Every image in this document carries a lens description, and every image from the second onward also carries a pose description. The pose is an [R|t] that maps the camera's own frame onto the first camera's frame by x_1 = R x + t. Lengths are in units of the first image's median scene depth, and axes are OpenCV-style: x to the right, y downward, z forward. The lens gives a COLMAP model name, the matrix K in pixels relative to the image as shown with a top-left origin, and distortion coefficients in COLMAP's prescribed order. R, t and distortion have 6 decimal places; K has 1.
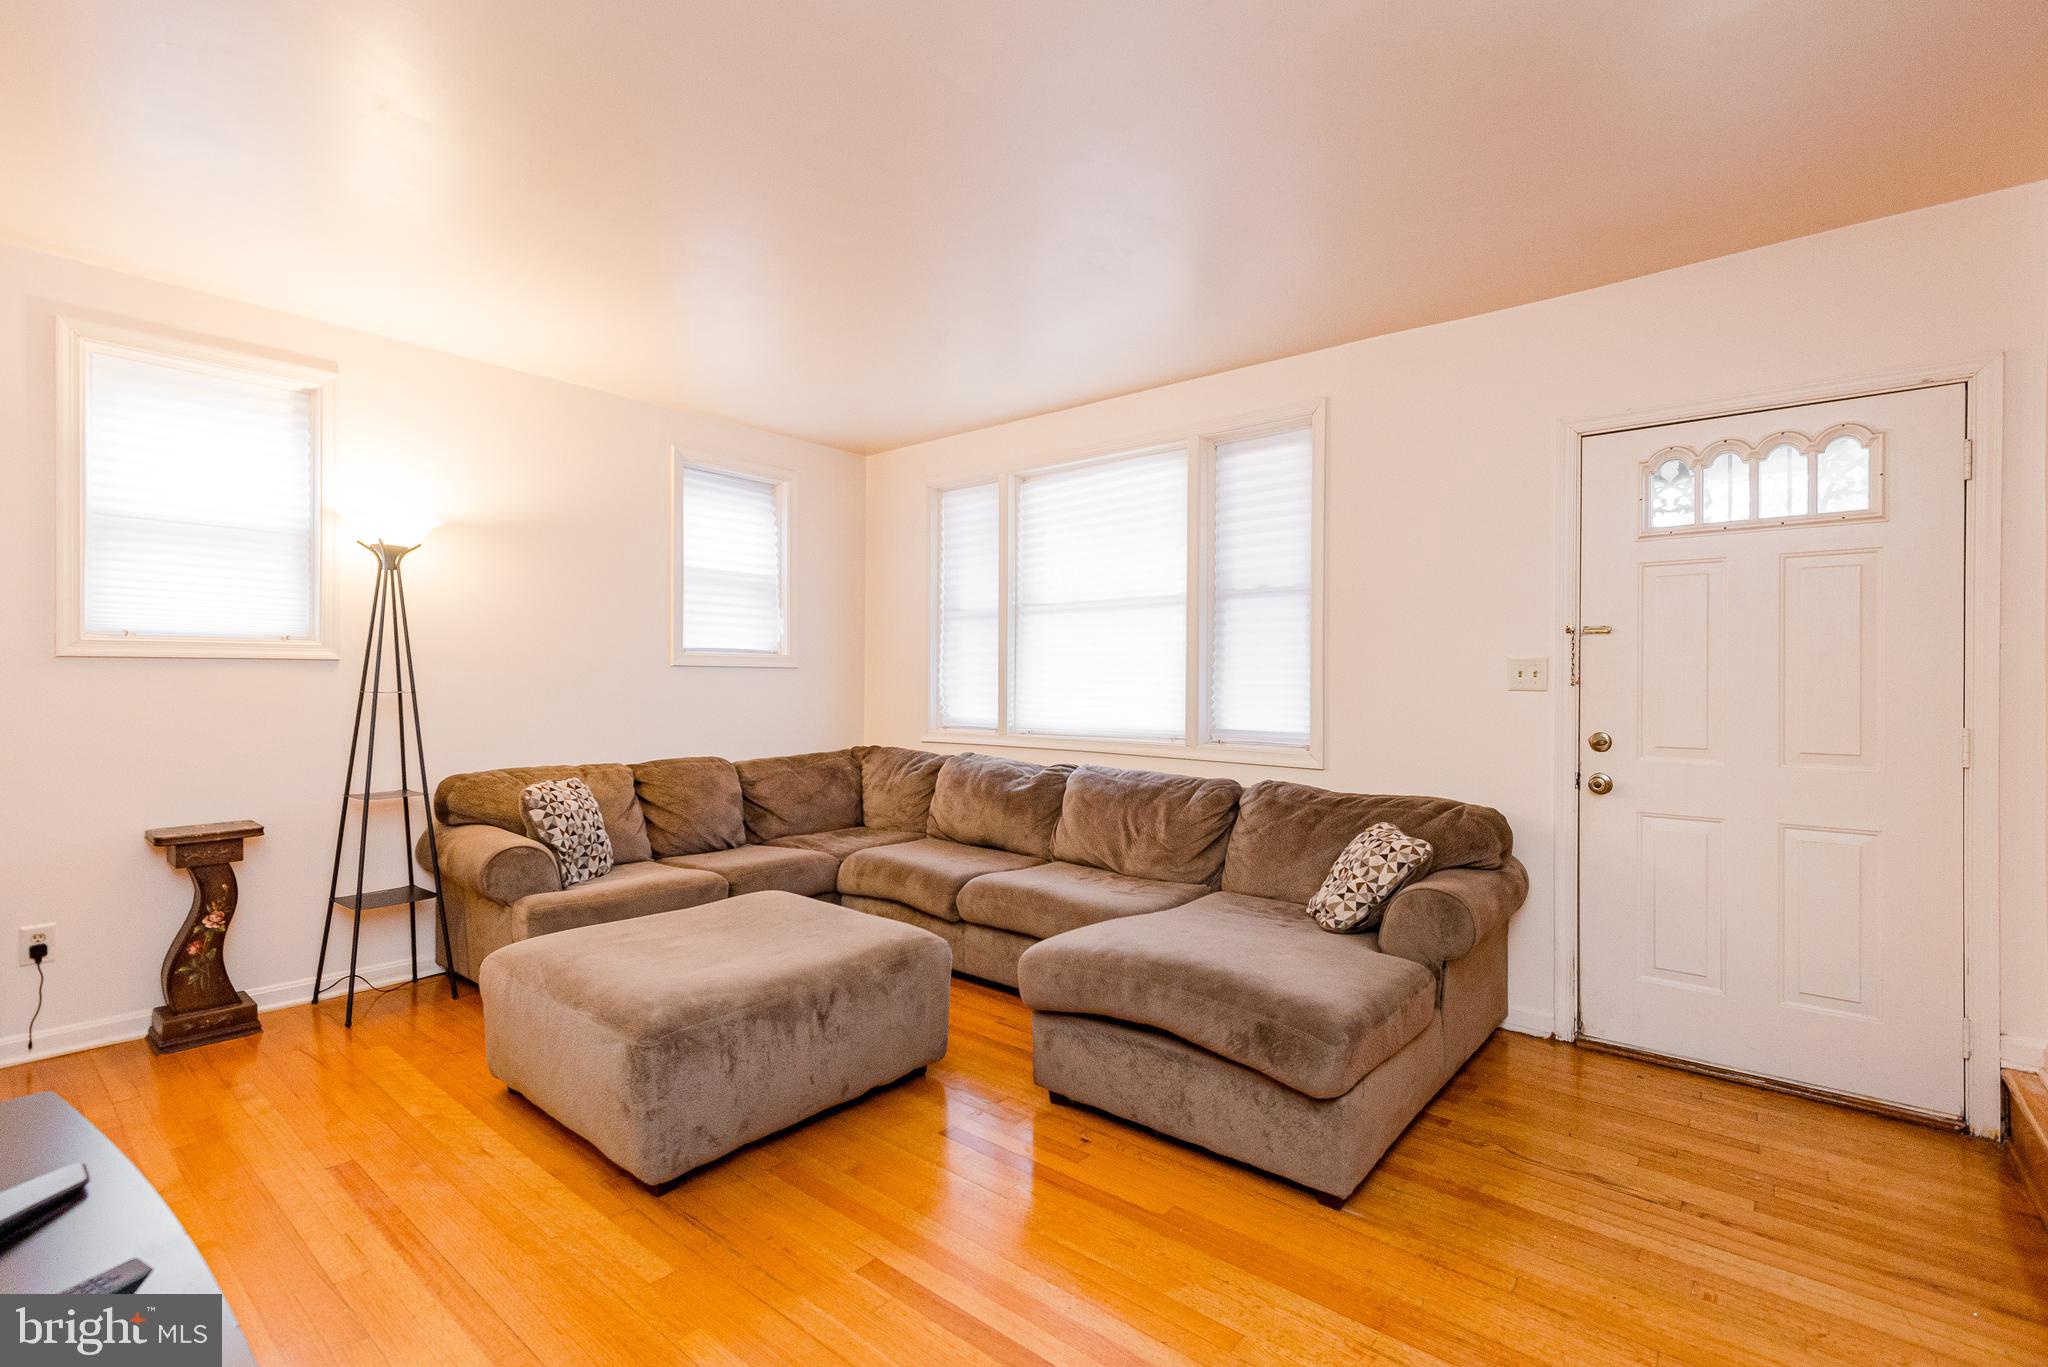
lens RADIAL K [[910.6, 0, 1010.7], [0, 910.6, 677.7], [0, 0, 1]] dist [0.029131, -0.009881]
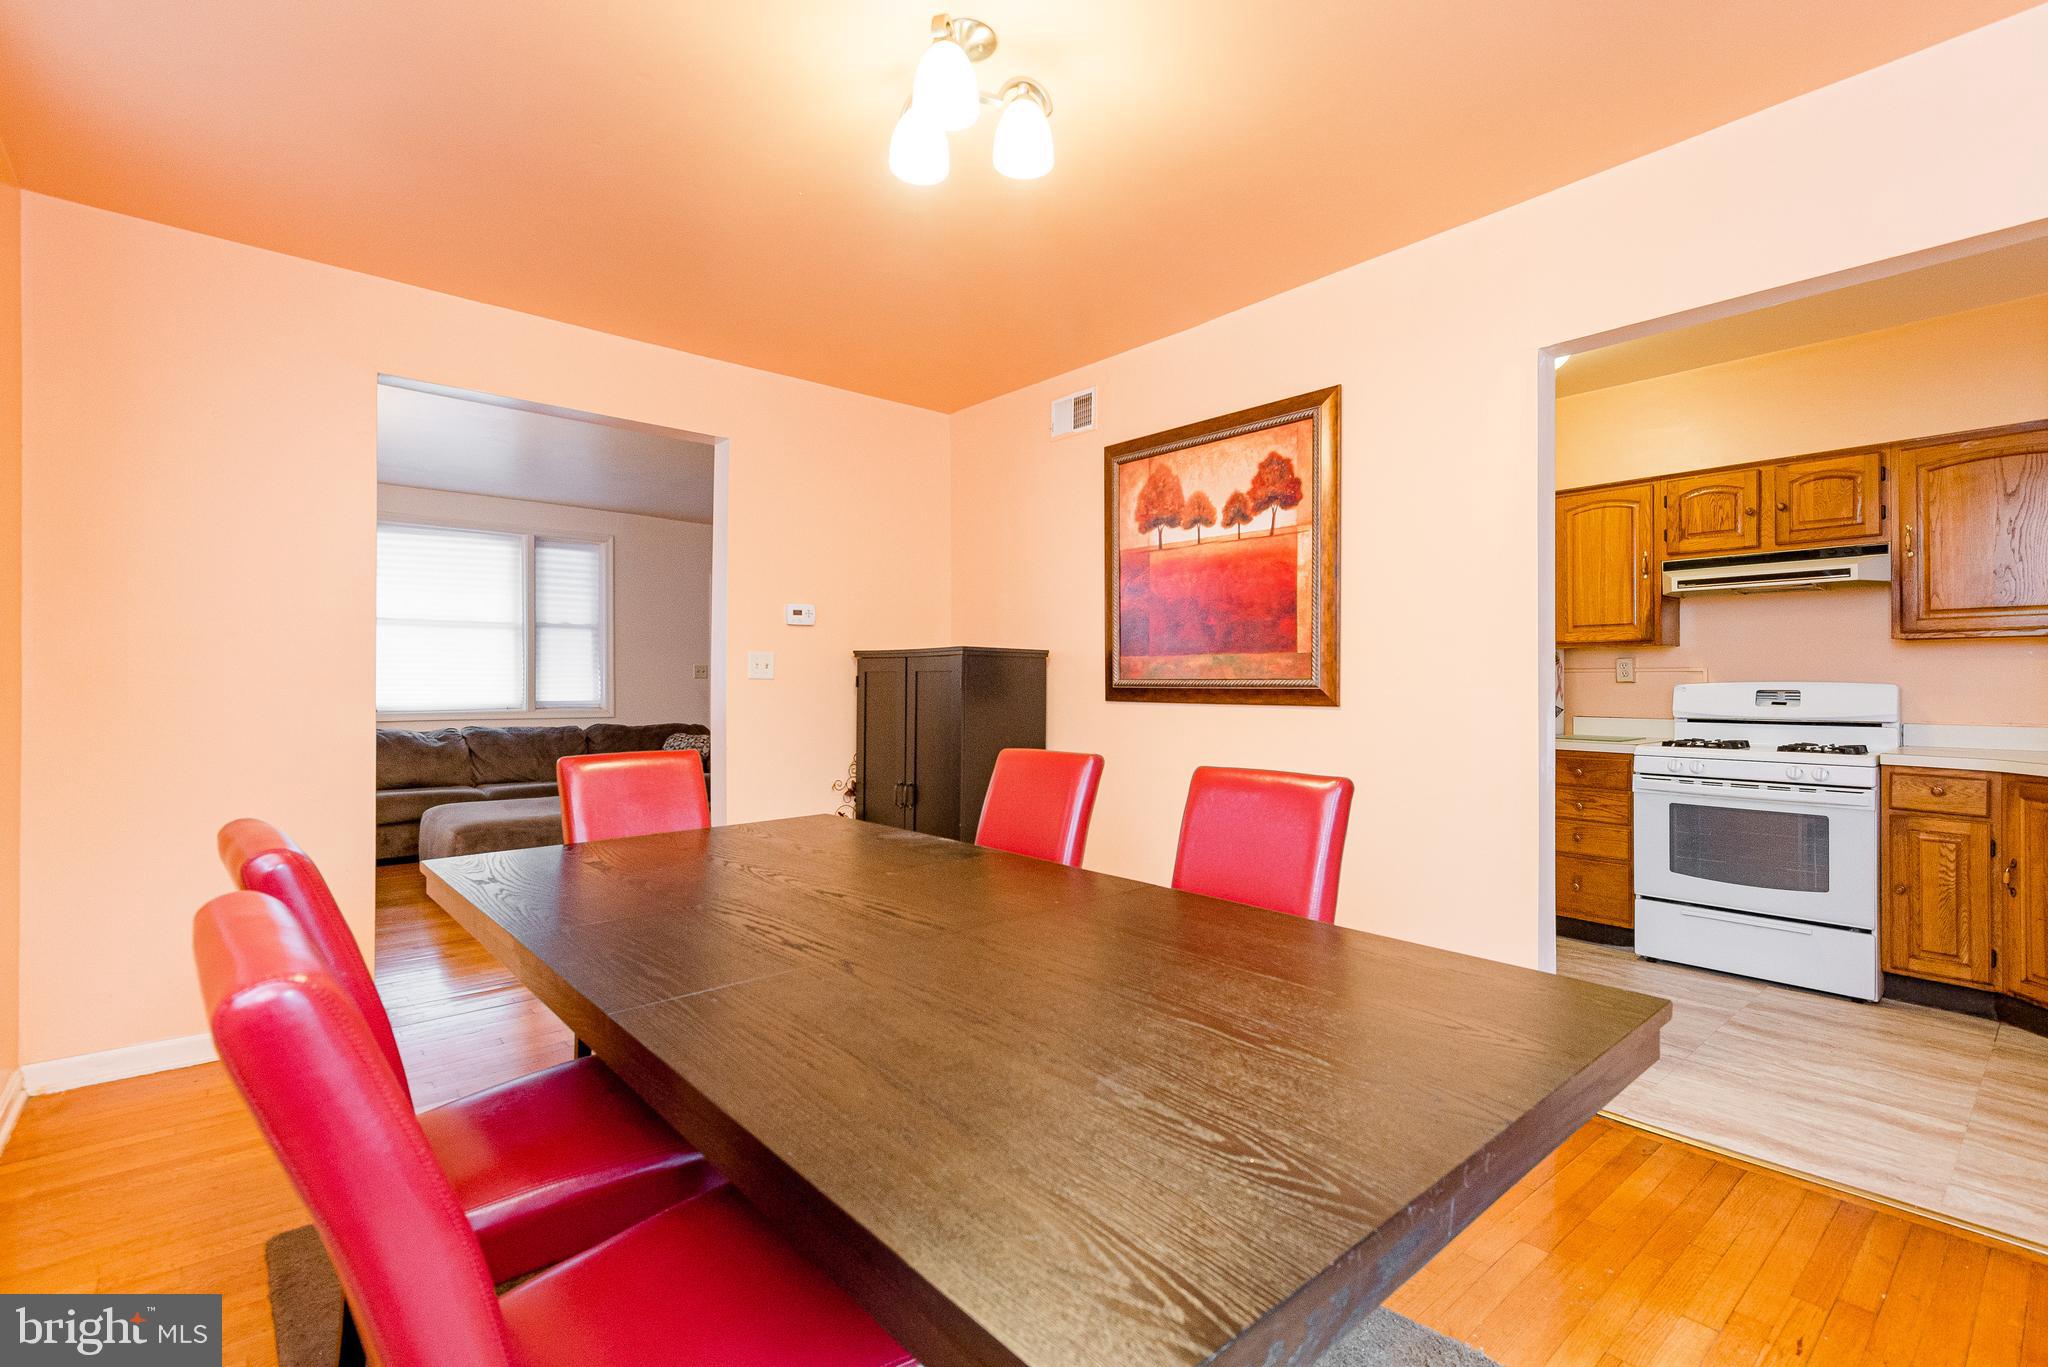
lens RADIAL K [[940.1, 0, 1024.0], [0, 940.1, 683.5], [0, 0, 1]] dist [0.000997, -0.000702]
pose [[0.179045, -0.008624, 0.983803, -1.827384], [-0.004011, 0.999947, 0.009495, 0.000168], [-0.983833, -0.005646, 0.179001, -0.328872]]
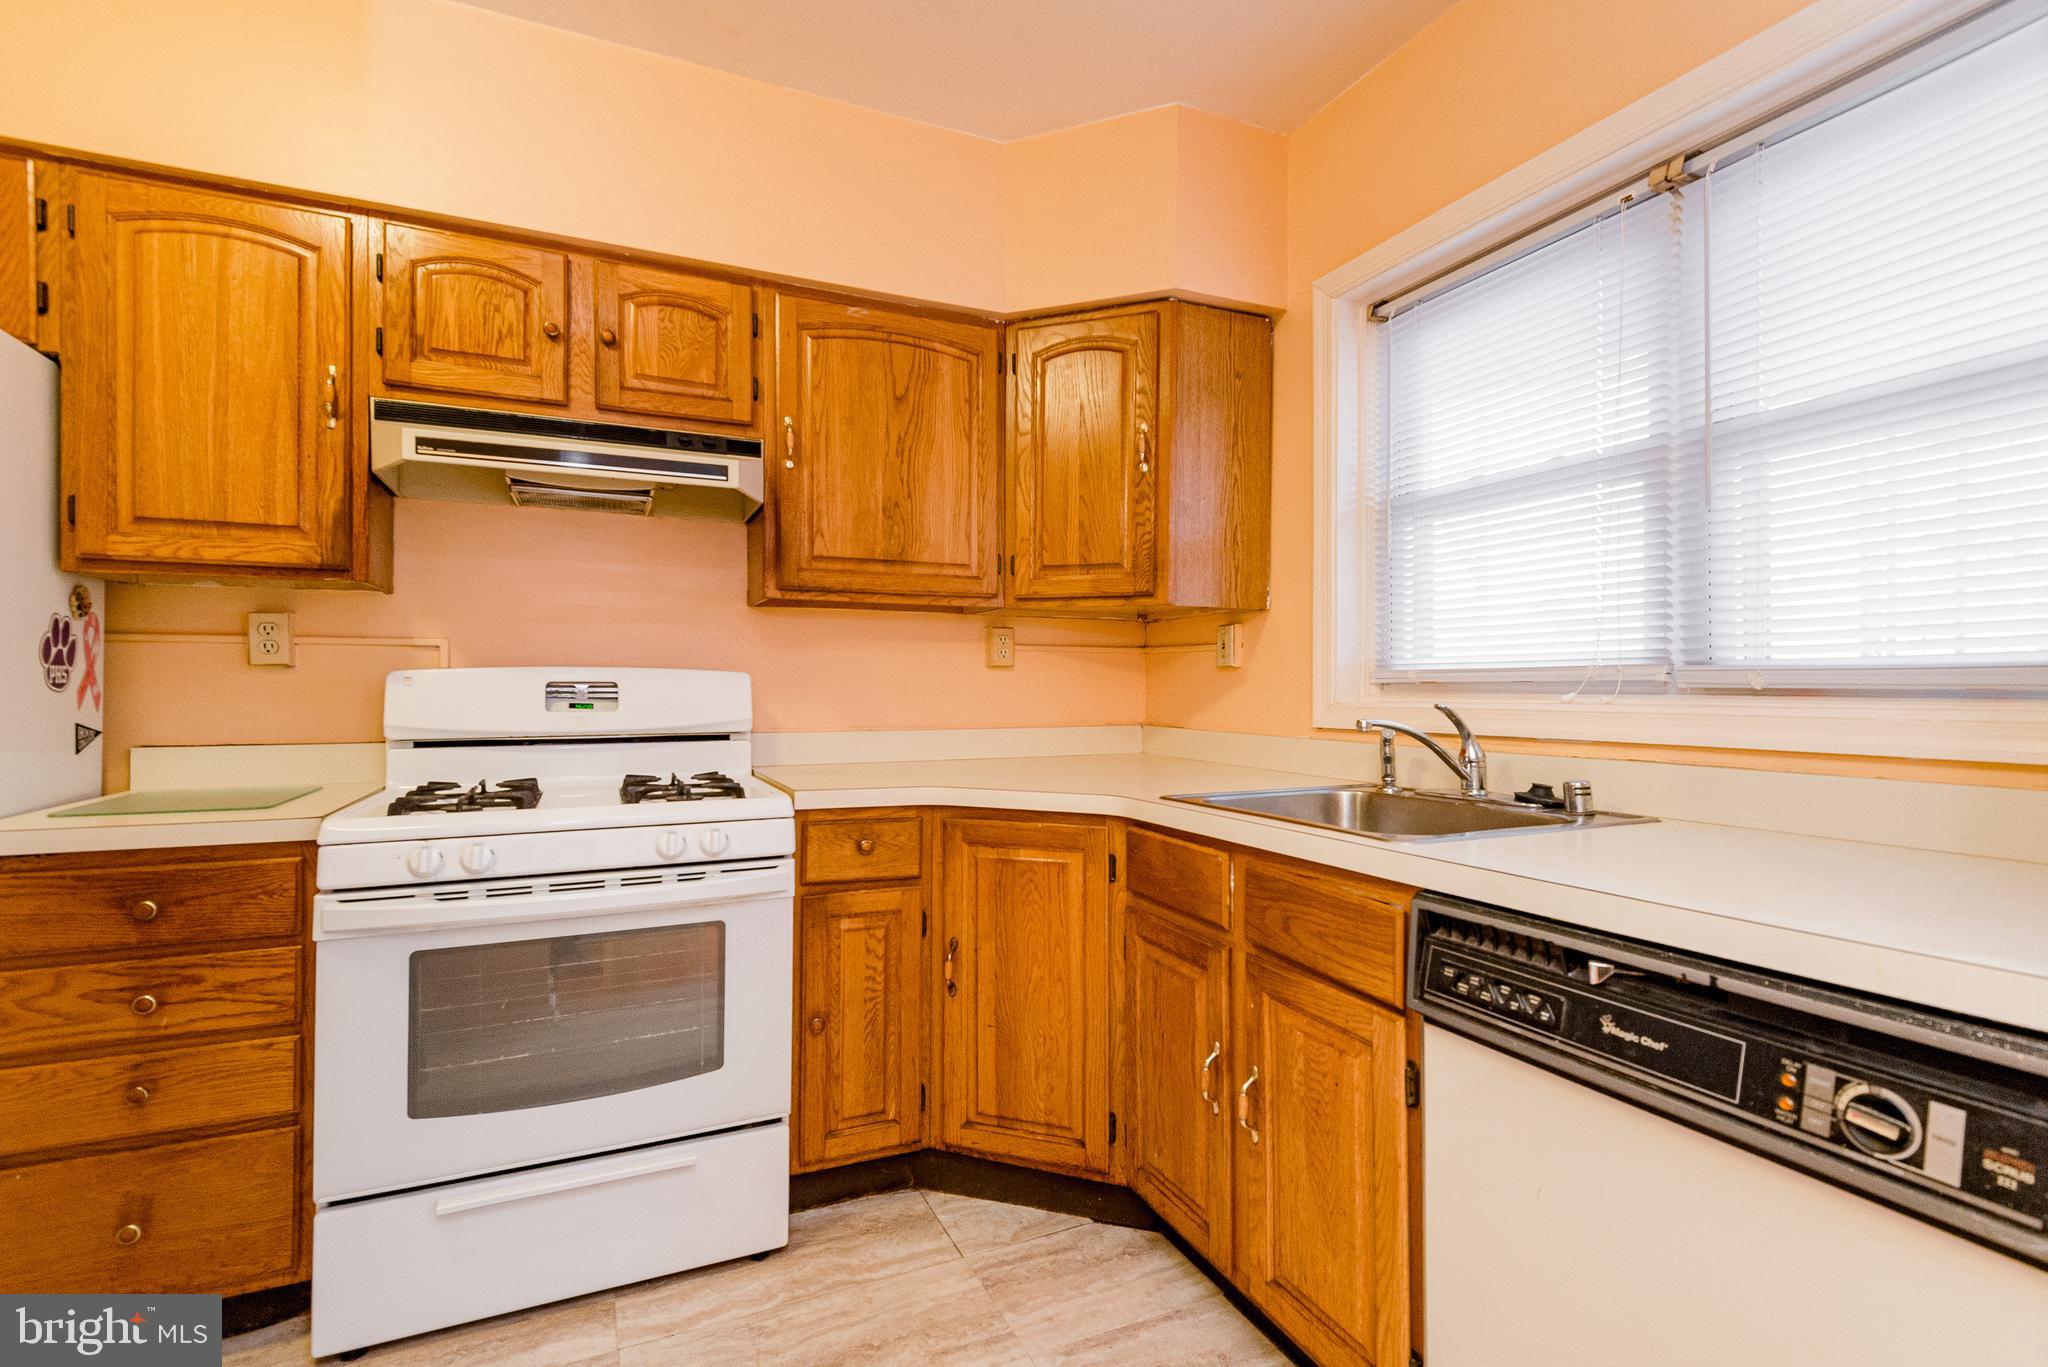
lens RADIAL K [[920.8, 0, 1034.0], [0, 920.8, 678.3], [0, 0, 1]] dist [0.033956, -0.016112]
pose [[-0.896240, -0.007352, 0.443509, -1.008070], [-0.011753, 0.999905, -0.007174, 0.015664], [-0.443414, -0.011642, -0.896241, -0.629872]]
